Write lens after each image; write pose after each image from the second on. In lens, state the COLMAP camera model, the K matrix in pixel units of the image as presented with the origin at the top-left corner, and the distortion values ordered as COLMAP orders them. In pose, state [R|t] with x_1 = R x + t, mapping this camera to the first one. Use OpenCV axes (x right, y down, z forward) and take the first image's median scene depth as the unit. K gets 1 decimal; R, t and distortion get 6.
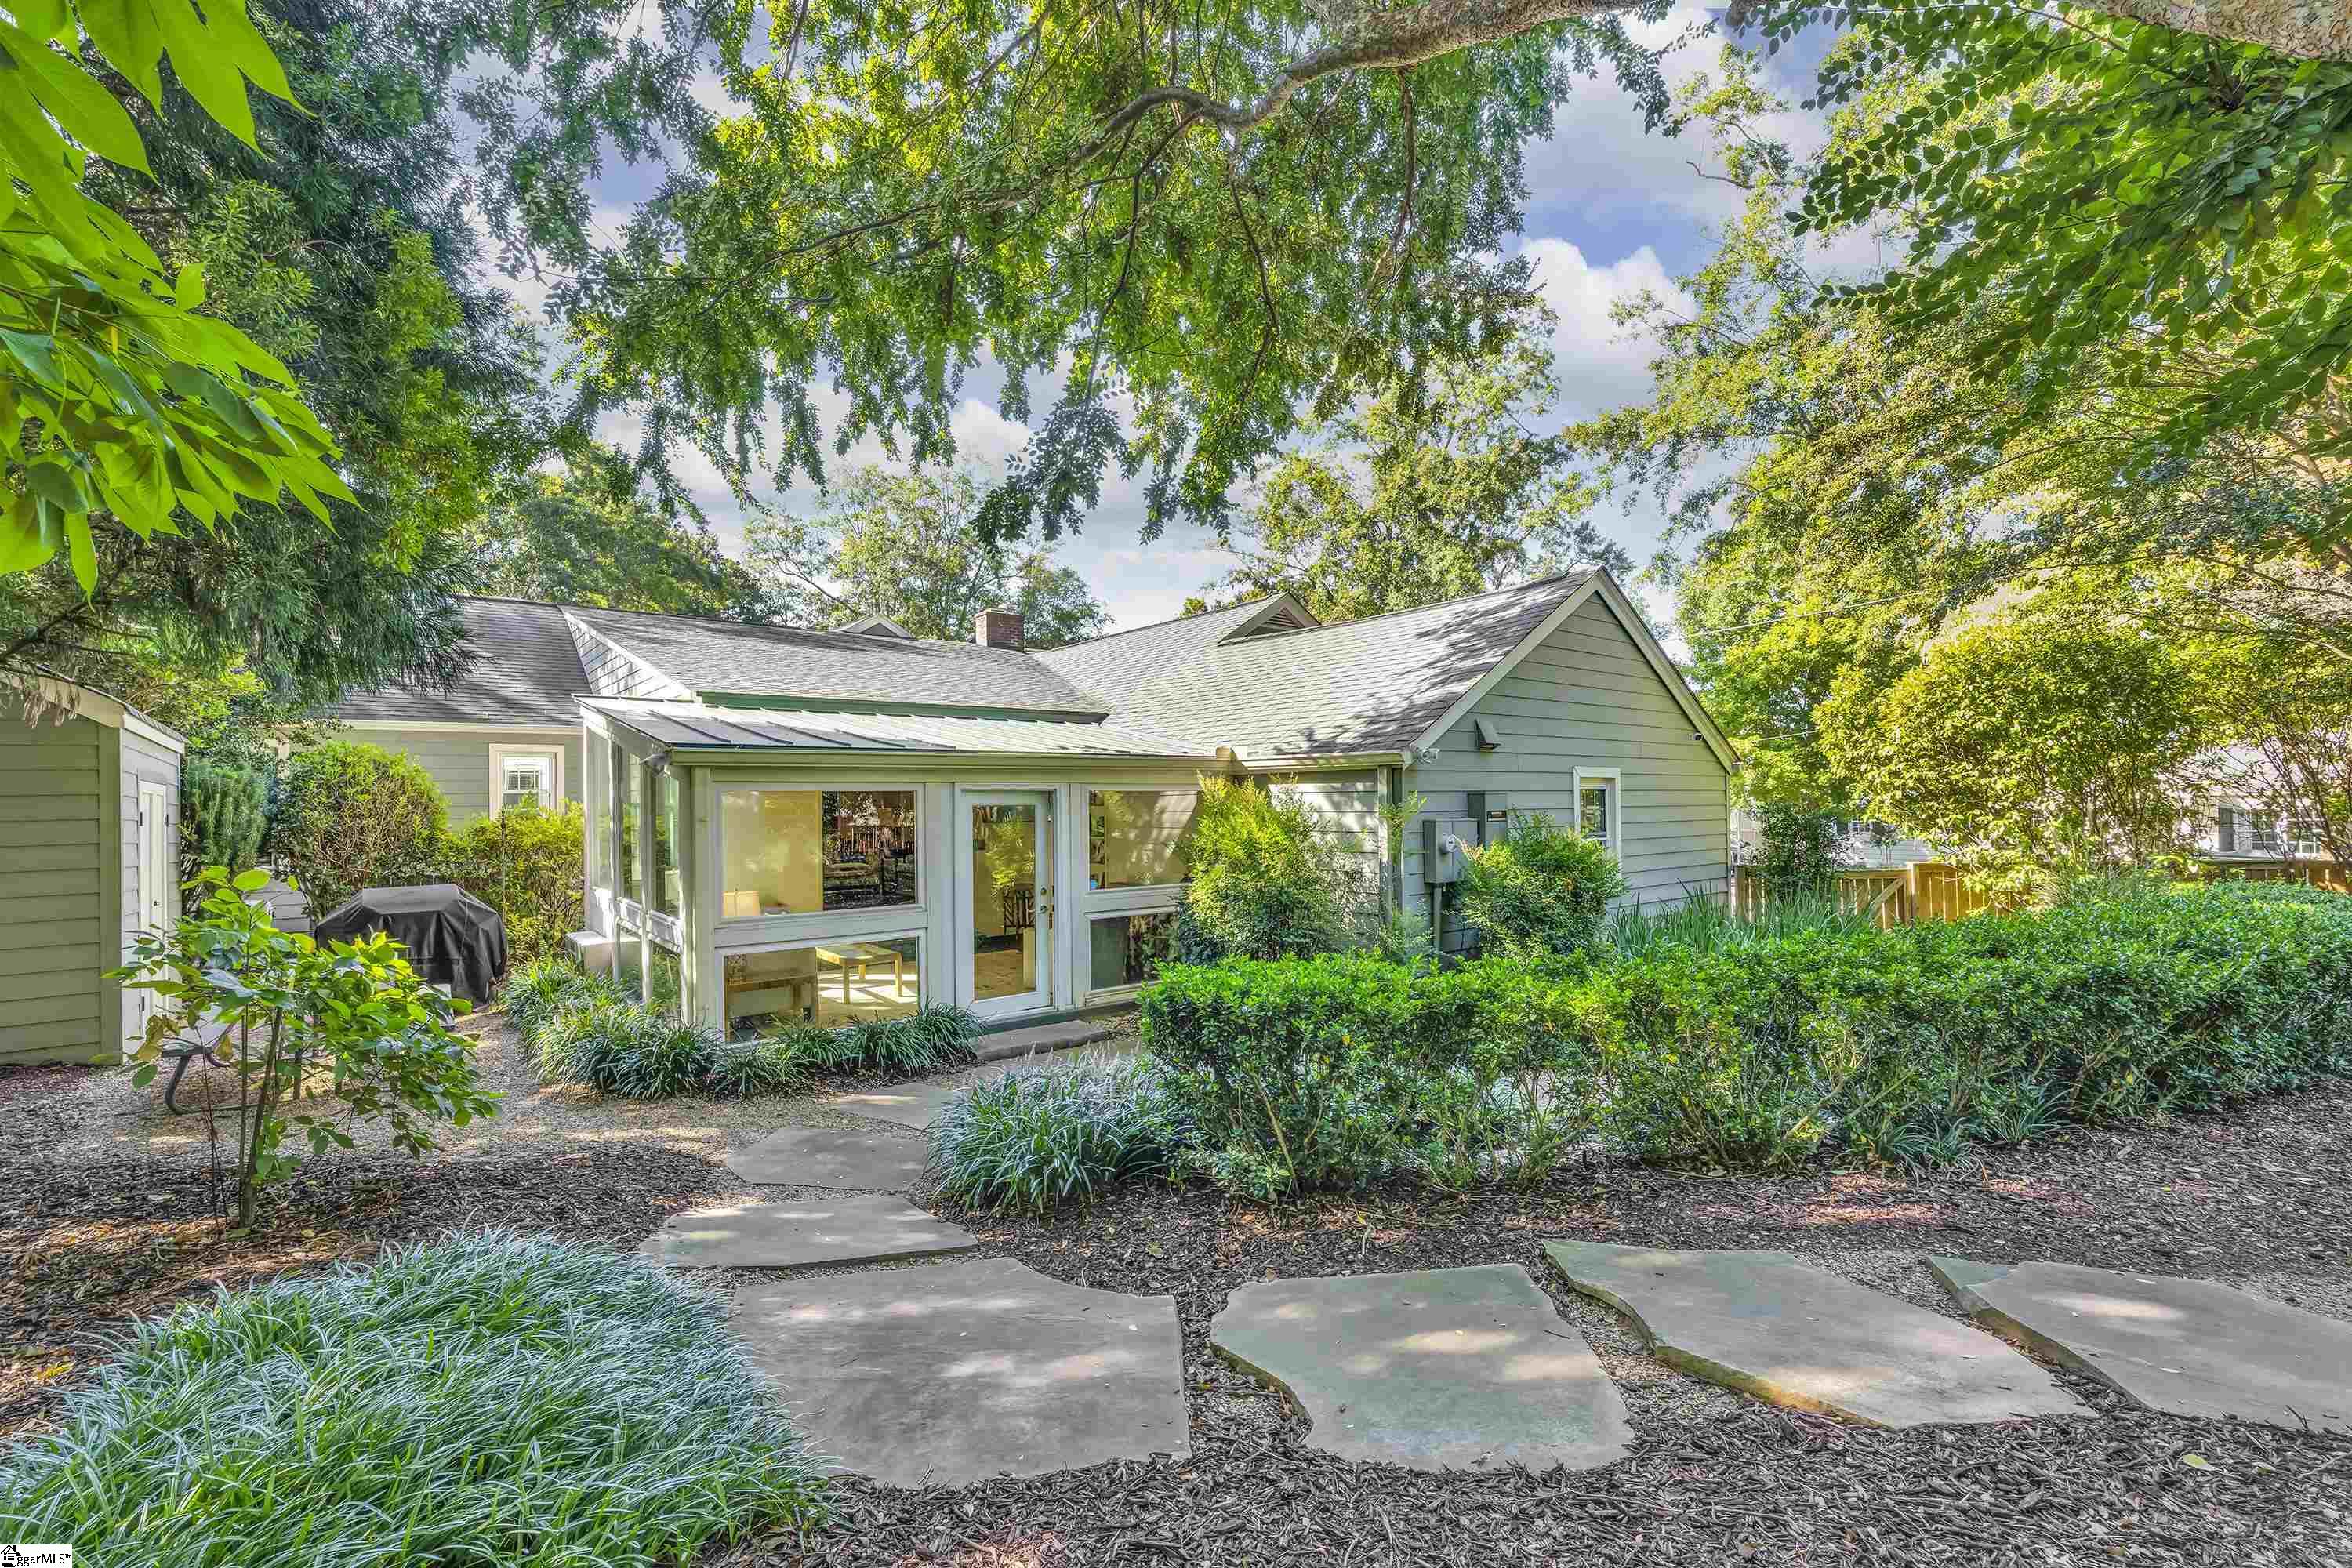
lens RADIAL K [[1015.8, 0, 1176.0], [0, 1015.8, 784.0], [0, 0, 1]] dist [-0.000663, -0.000343]
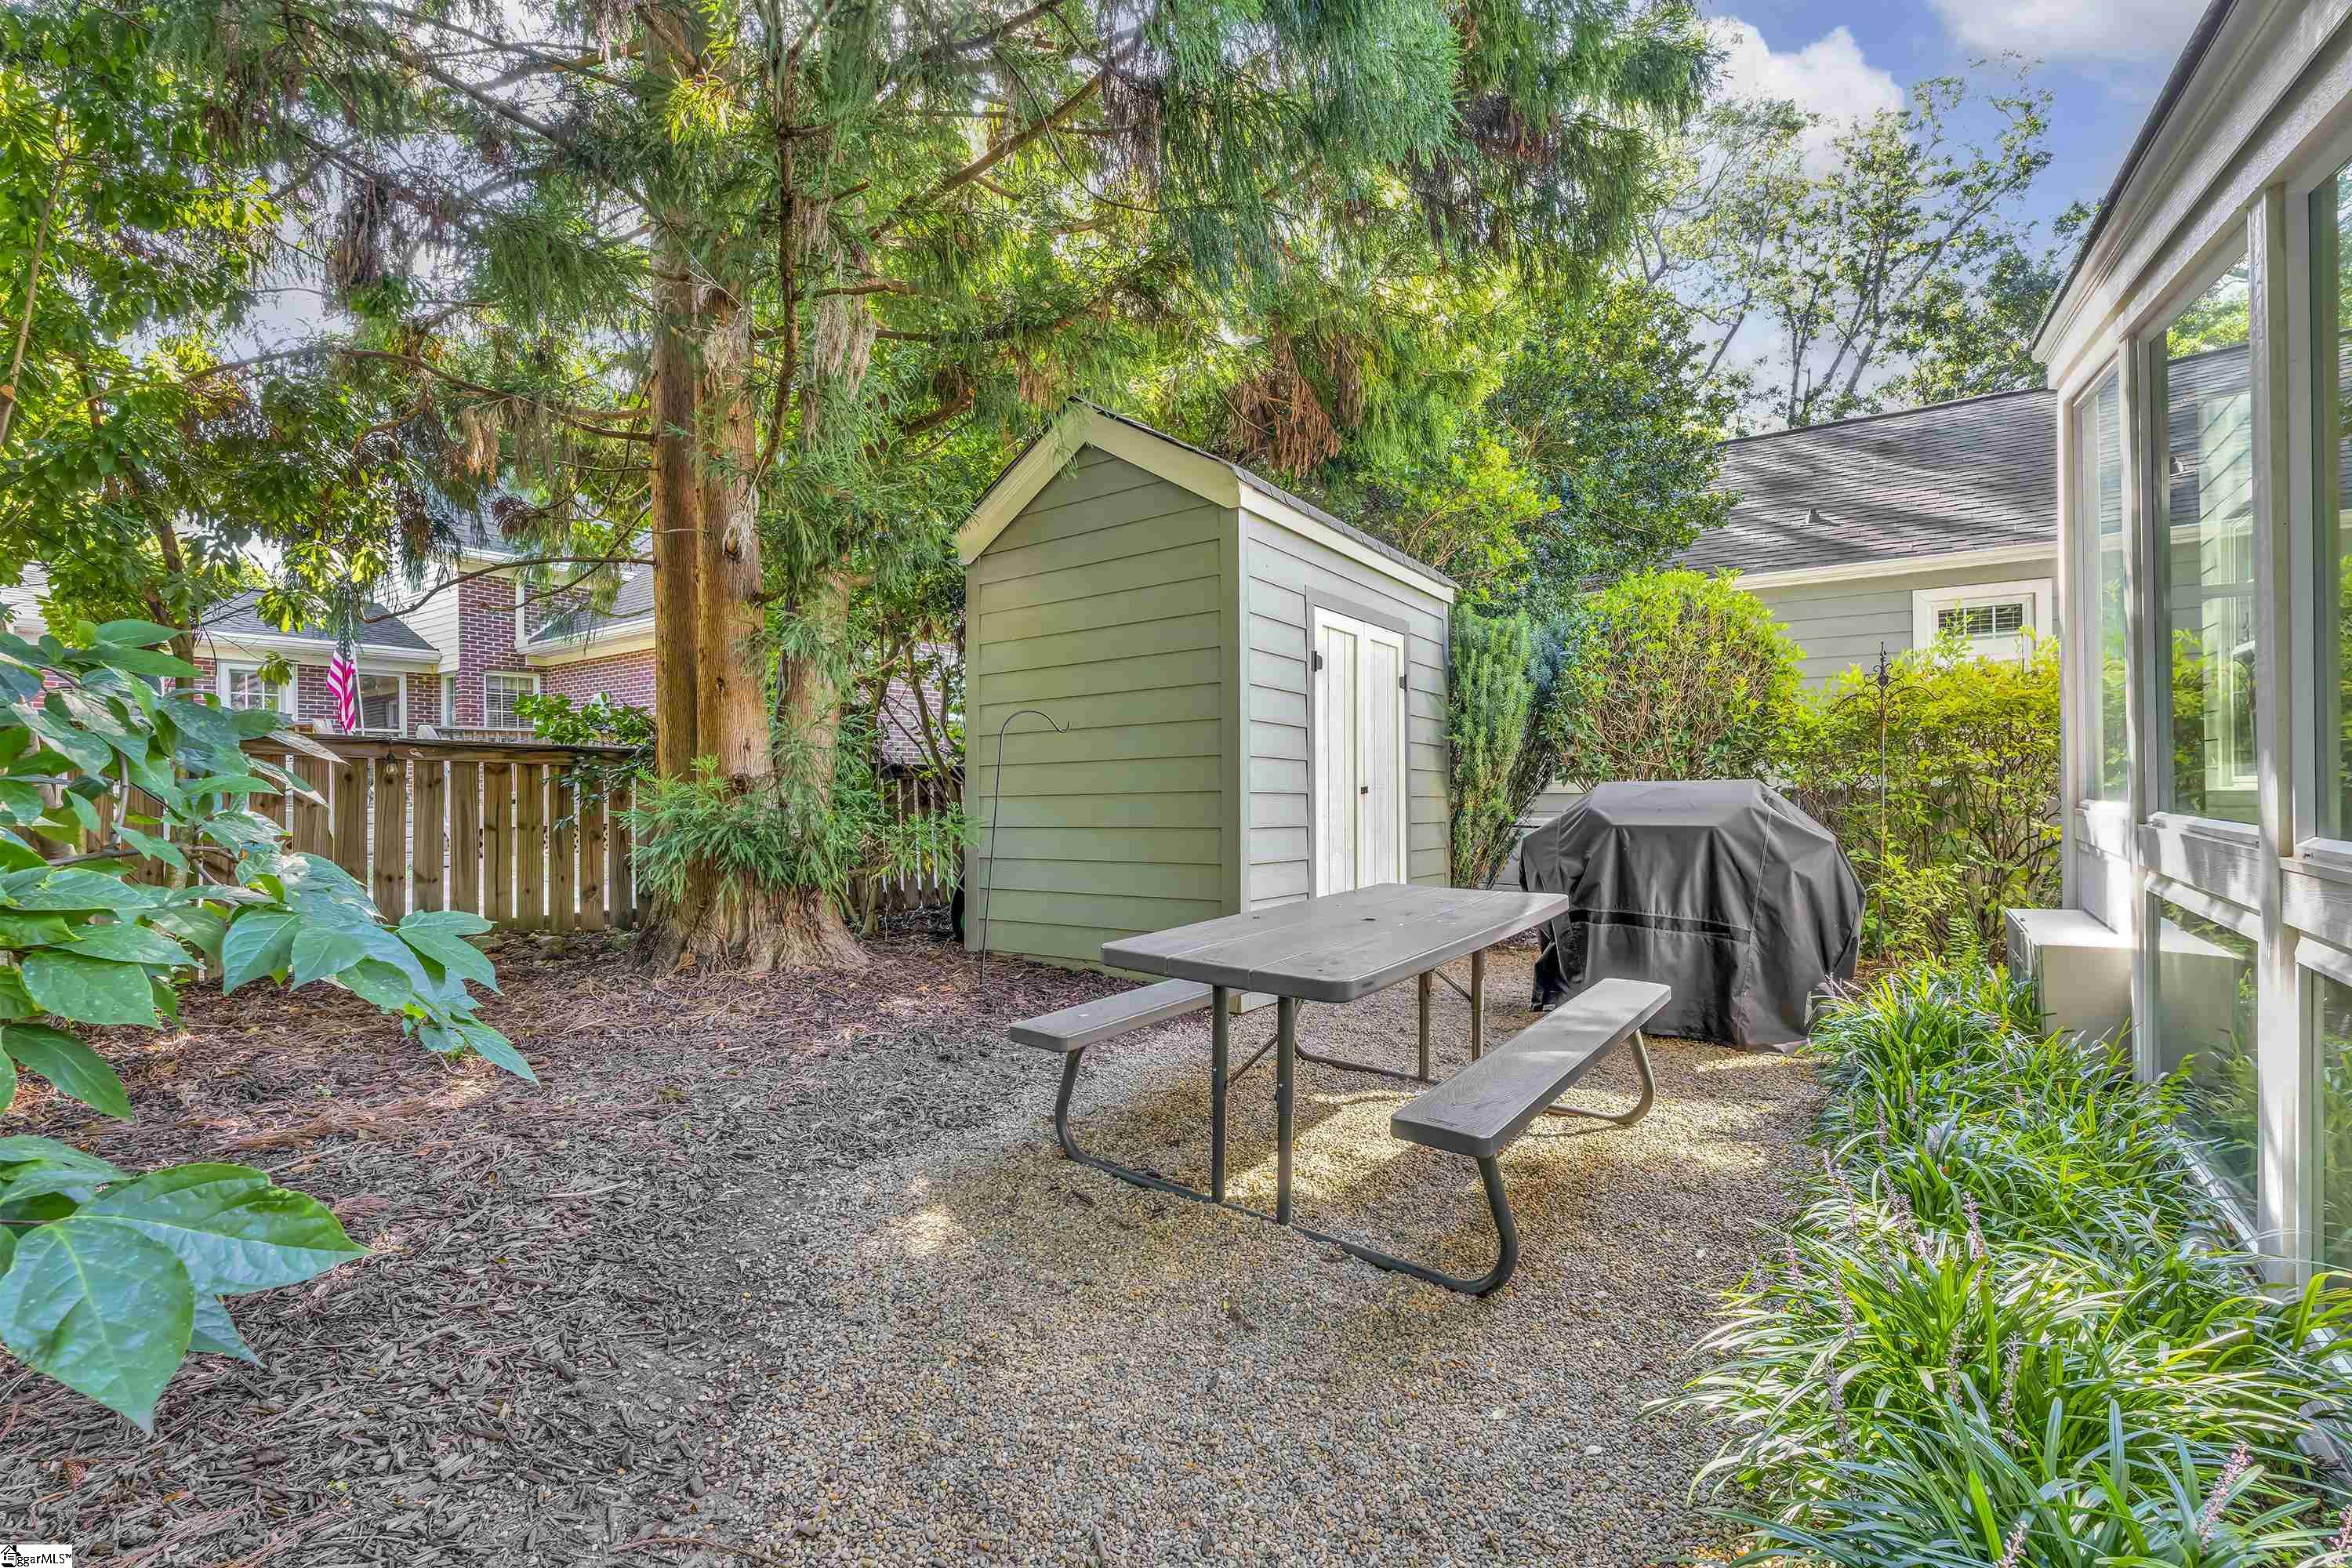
lens RADIAL K [[1015.8, 0, 1176.0], [0, 1015.8, 784.0], [0, 0, 1]] dist [-0.000663, -0.000343]
pose [[0.285459, 0.008670, -0.958352, -0.319654], [0.020298, 0.999680, 0.015090, 0.088743], [0.958176, -0.023760, 0.285192, 0.593493]]
